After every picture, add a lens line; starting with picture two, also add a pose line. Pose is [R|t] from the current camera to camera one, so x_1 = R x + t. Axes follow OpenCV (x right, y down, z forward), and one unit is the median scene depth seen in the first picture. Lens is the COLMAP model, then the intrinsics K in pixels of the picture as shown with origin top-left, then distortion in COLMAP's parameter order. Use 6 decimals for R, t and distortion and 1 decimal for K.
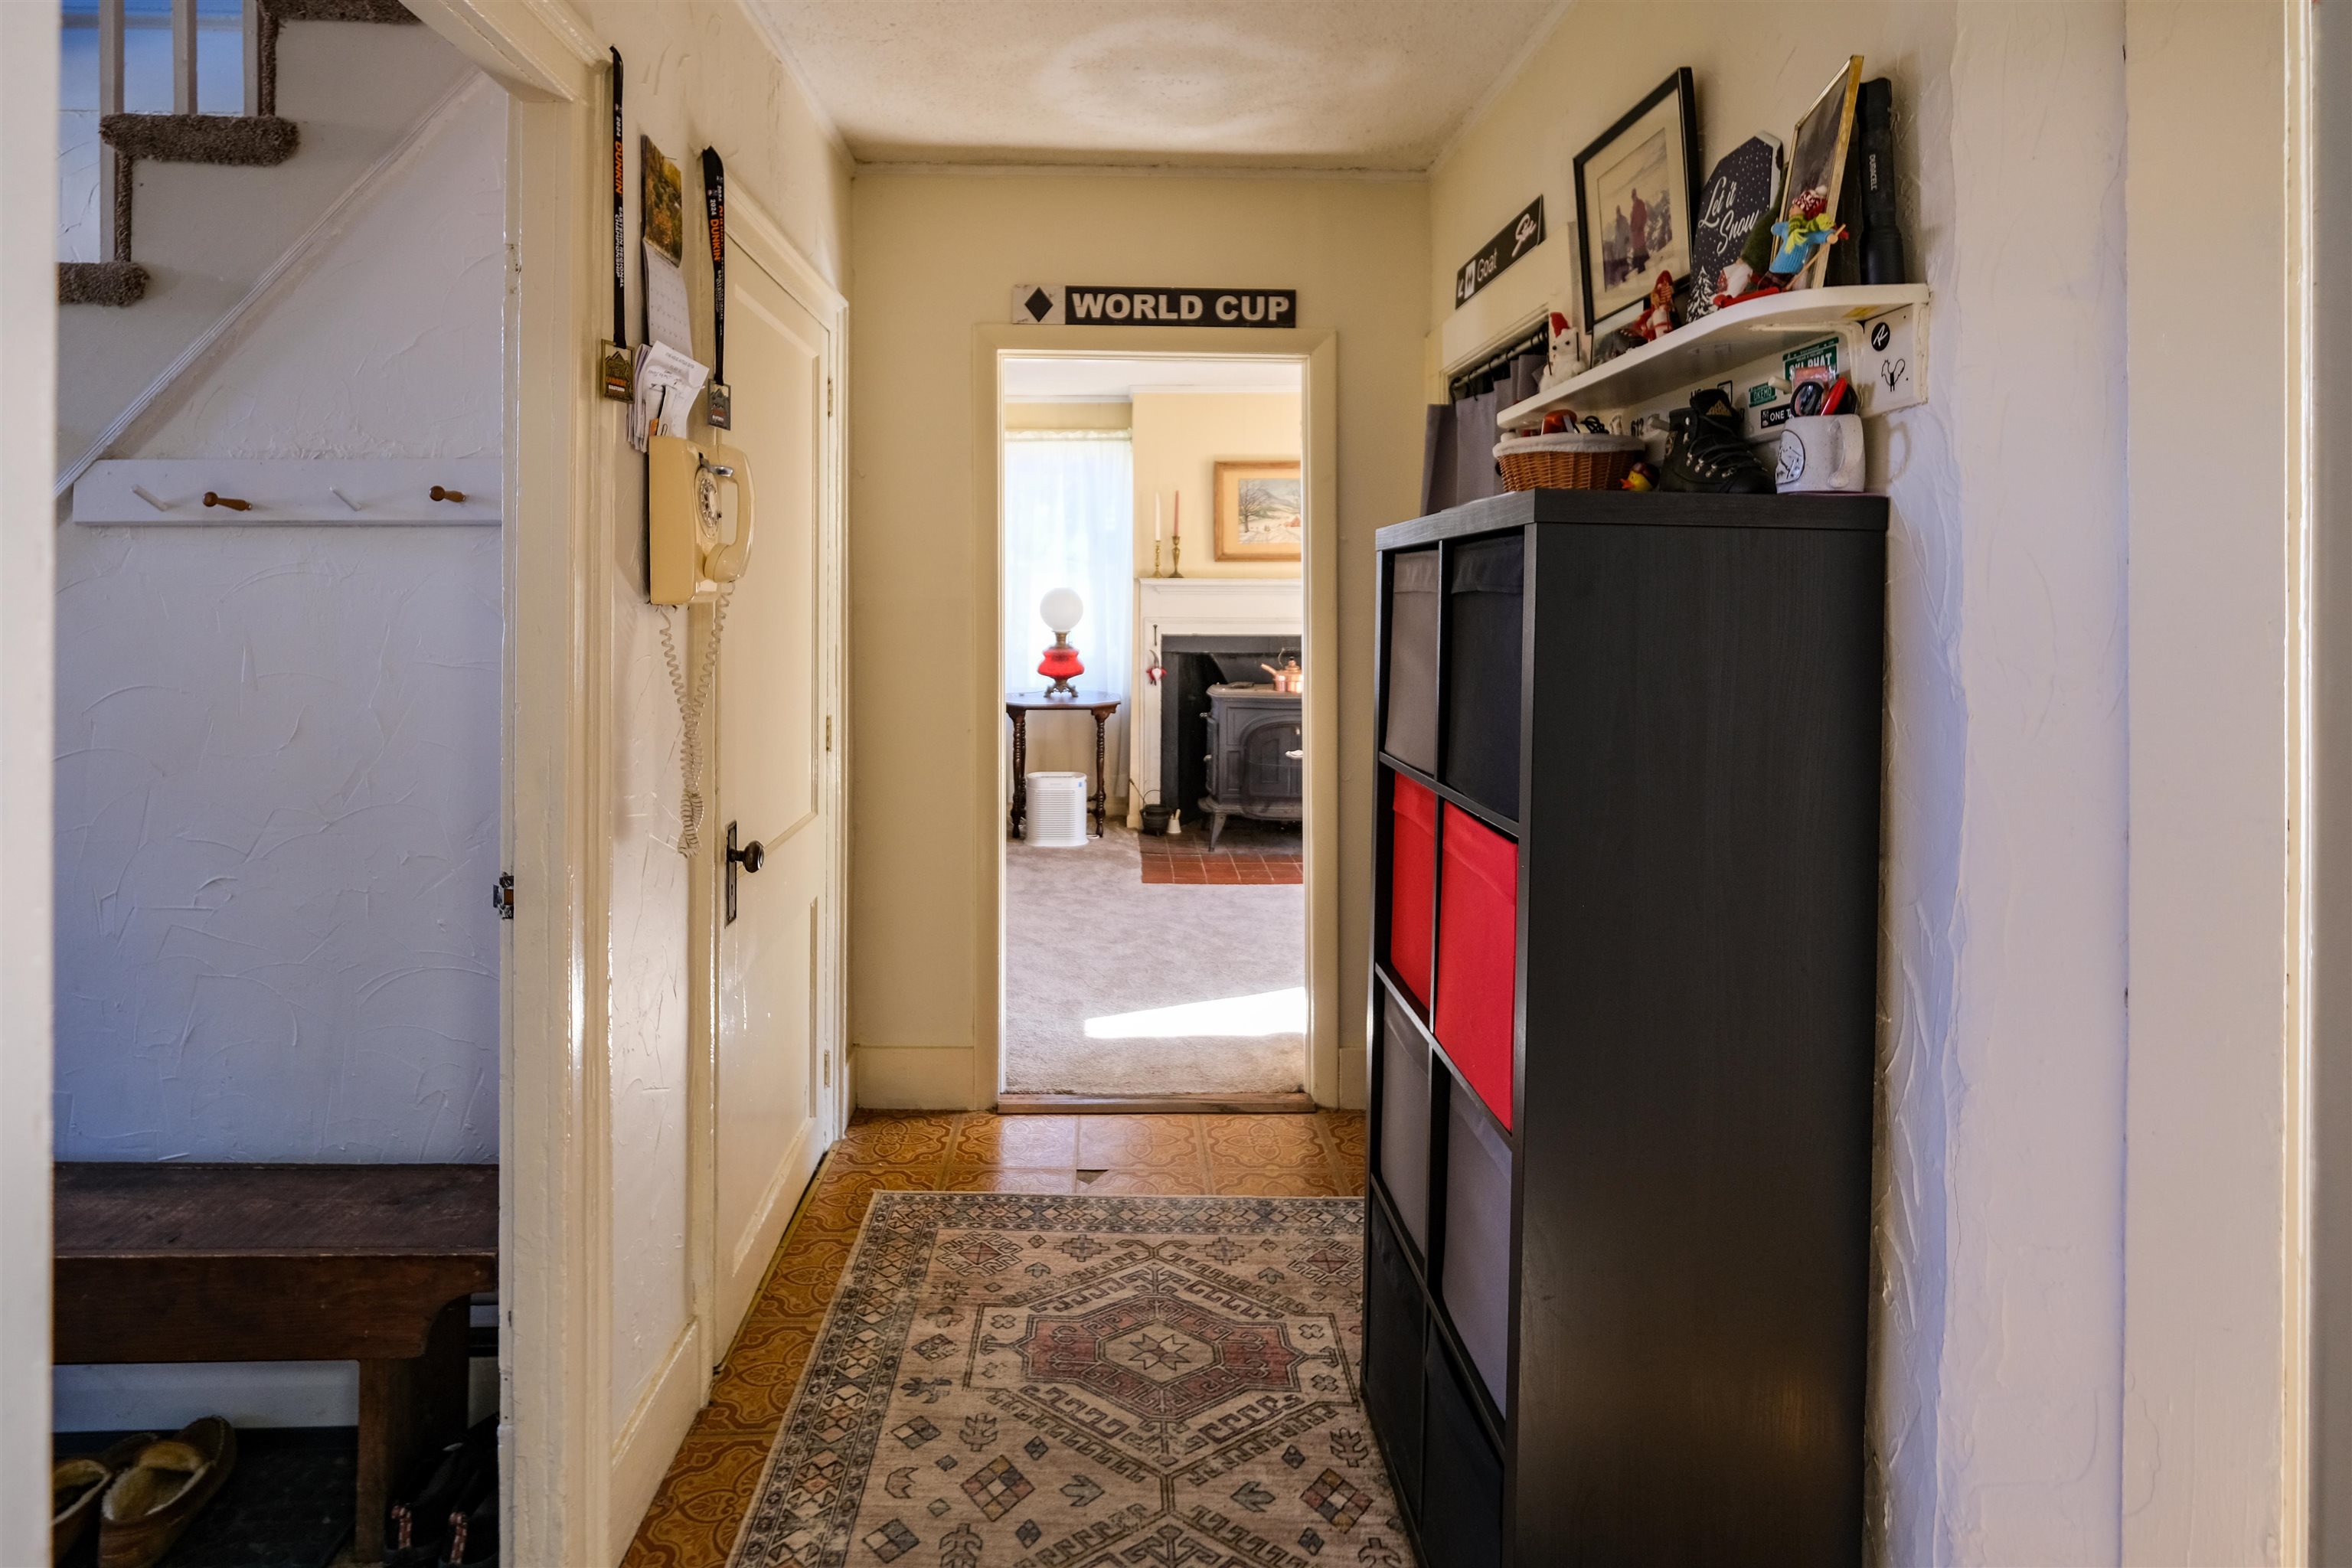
lens RADIAL K [[1242.0, 0, 1151.3], [0, 1242.0, 550.7], [0, 0, 1]] dist [-0.007080, -0.001719]
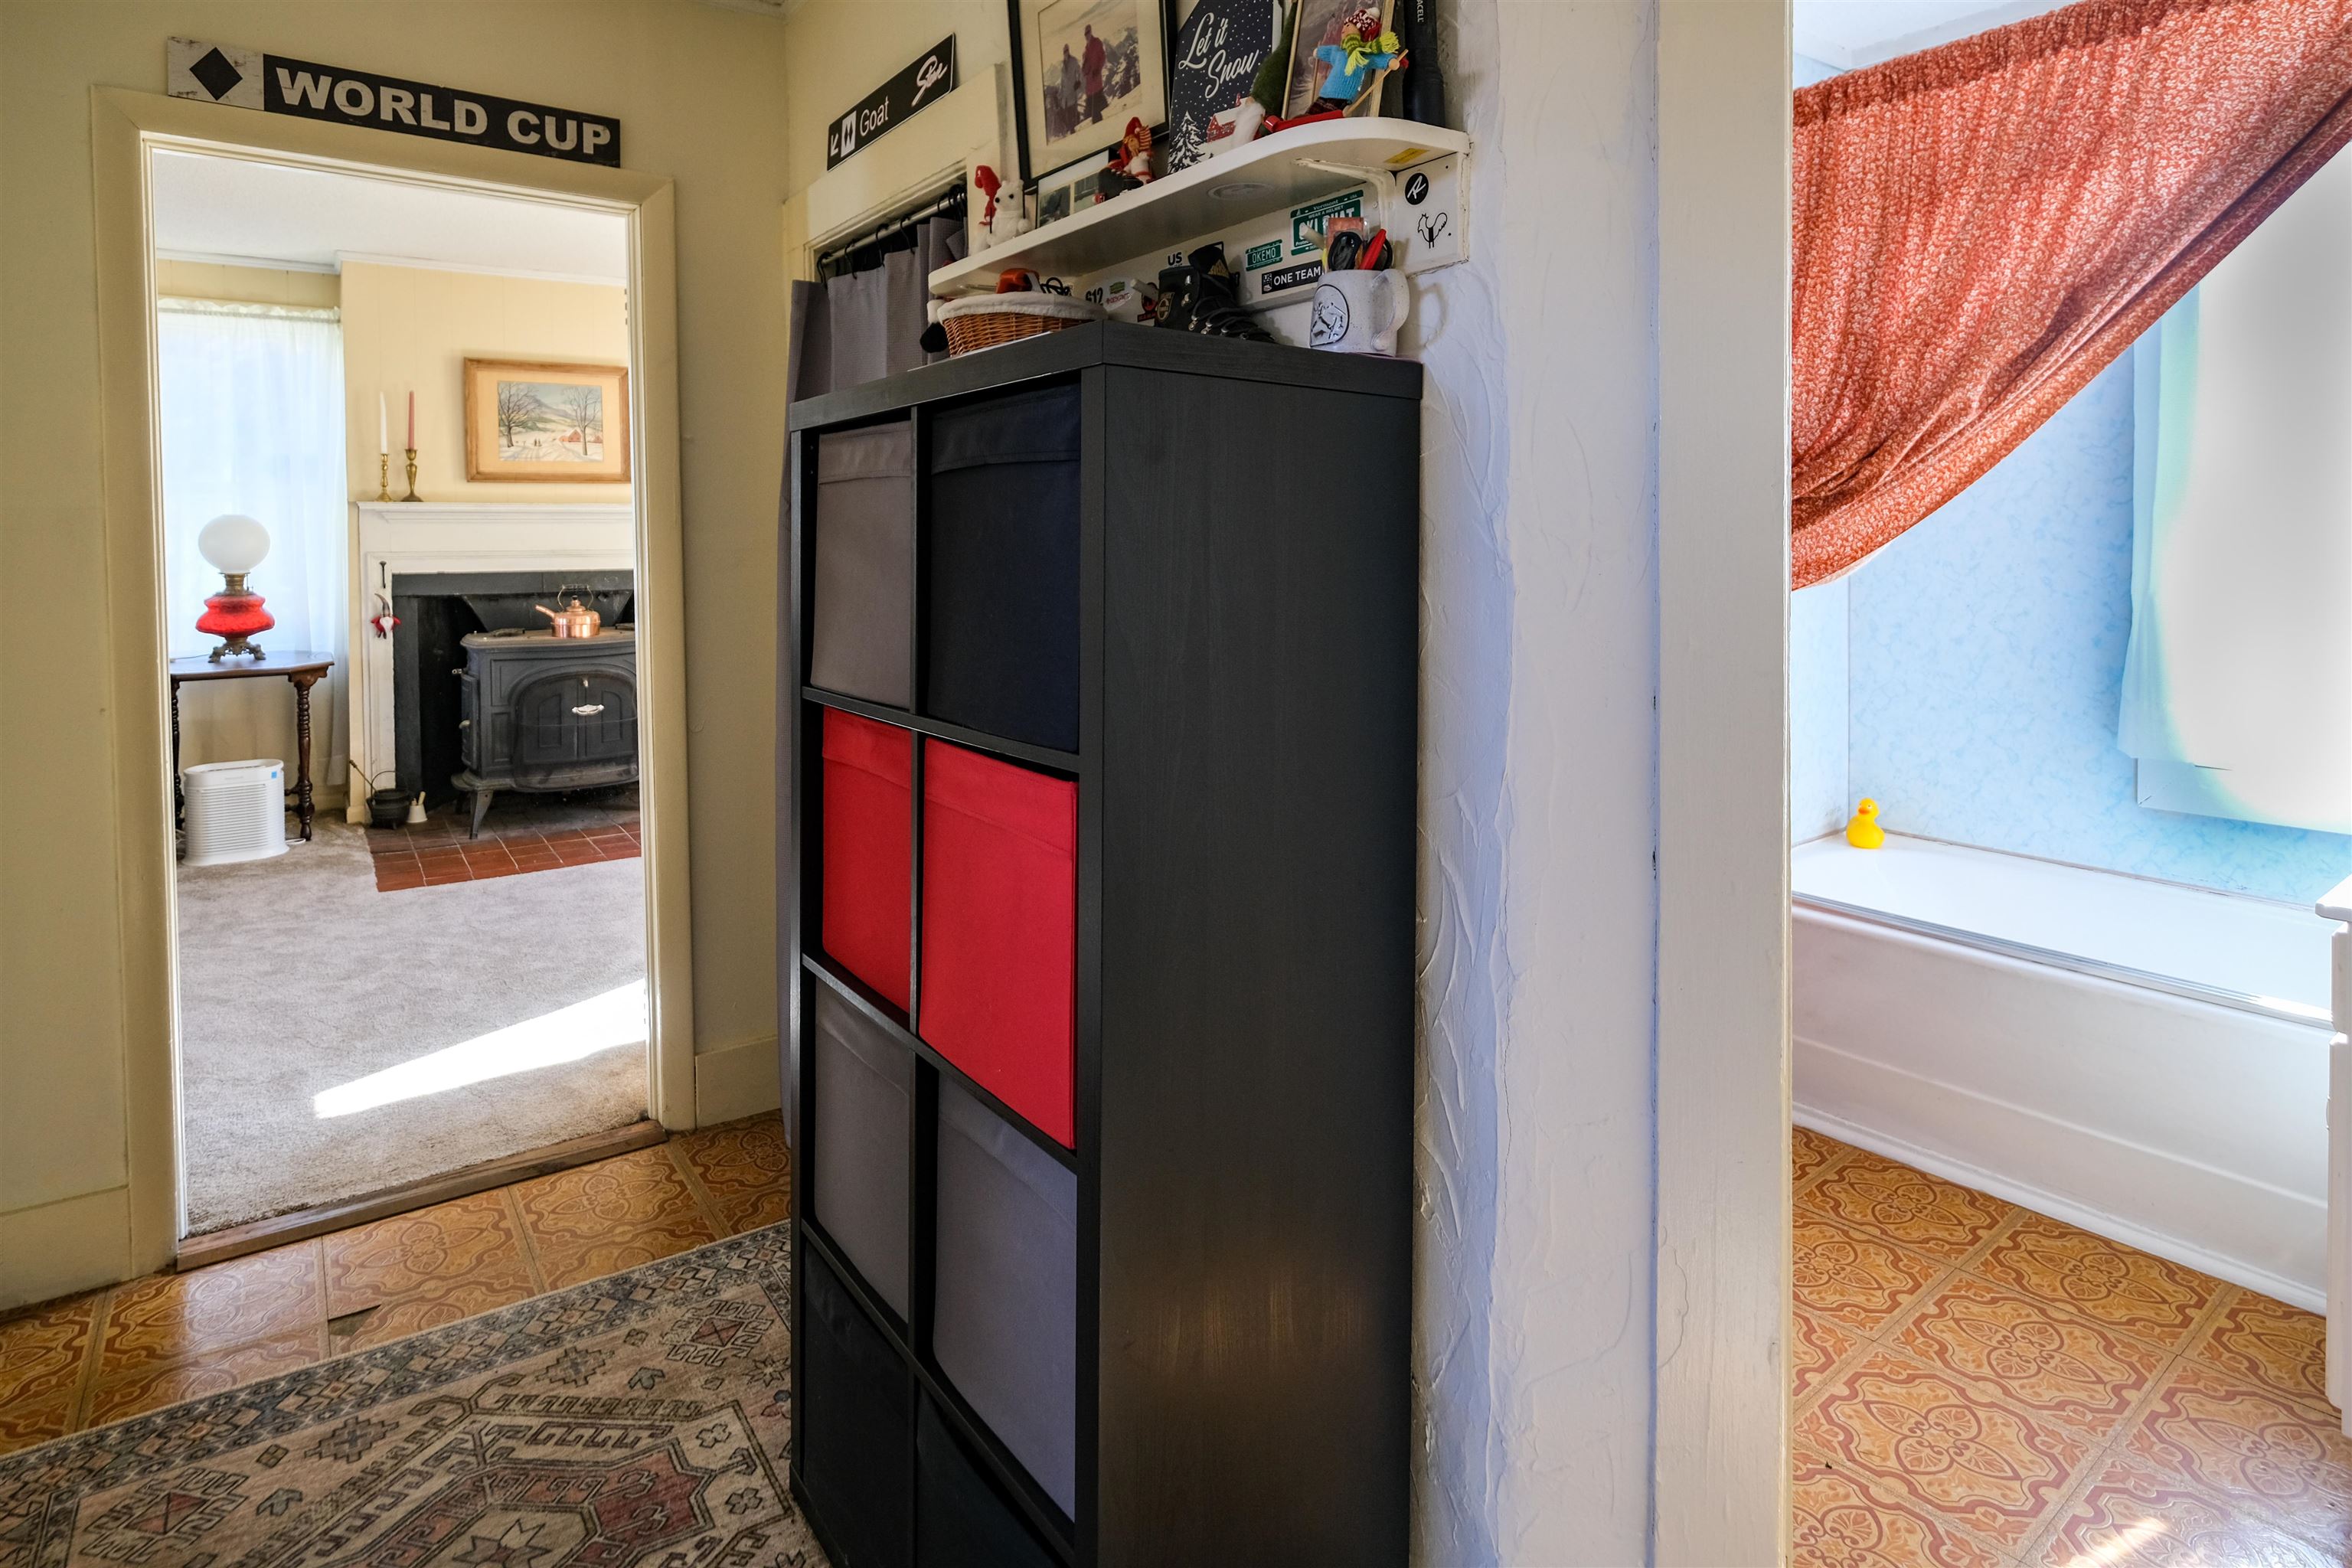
lens RADIAL K [[1242.0, 0, 1151.3], [0, 1242.0, 550.7], [0, 0, 1]] dist [-0.007080, -0.001719]
pose [[0.834036, -0.015478, 0.551493, -0.045000], [-0.009625, 0.999046, 0.042595, 0.029741], [-0.551626, -0.040834, 0.833091, 0.167138]]
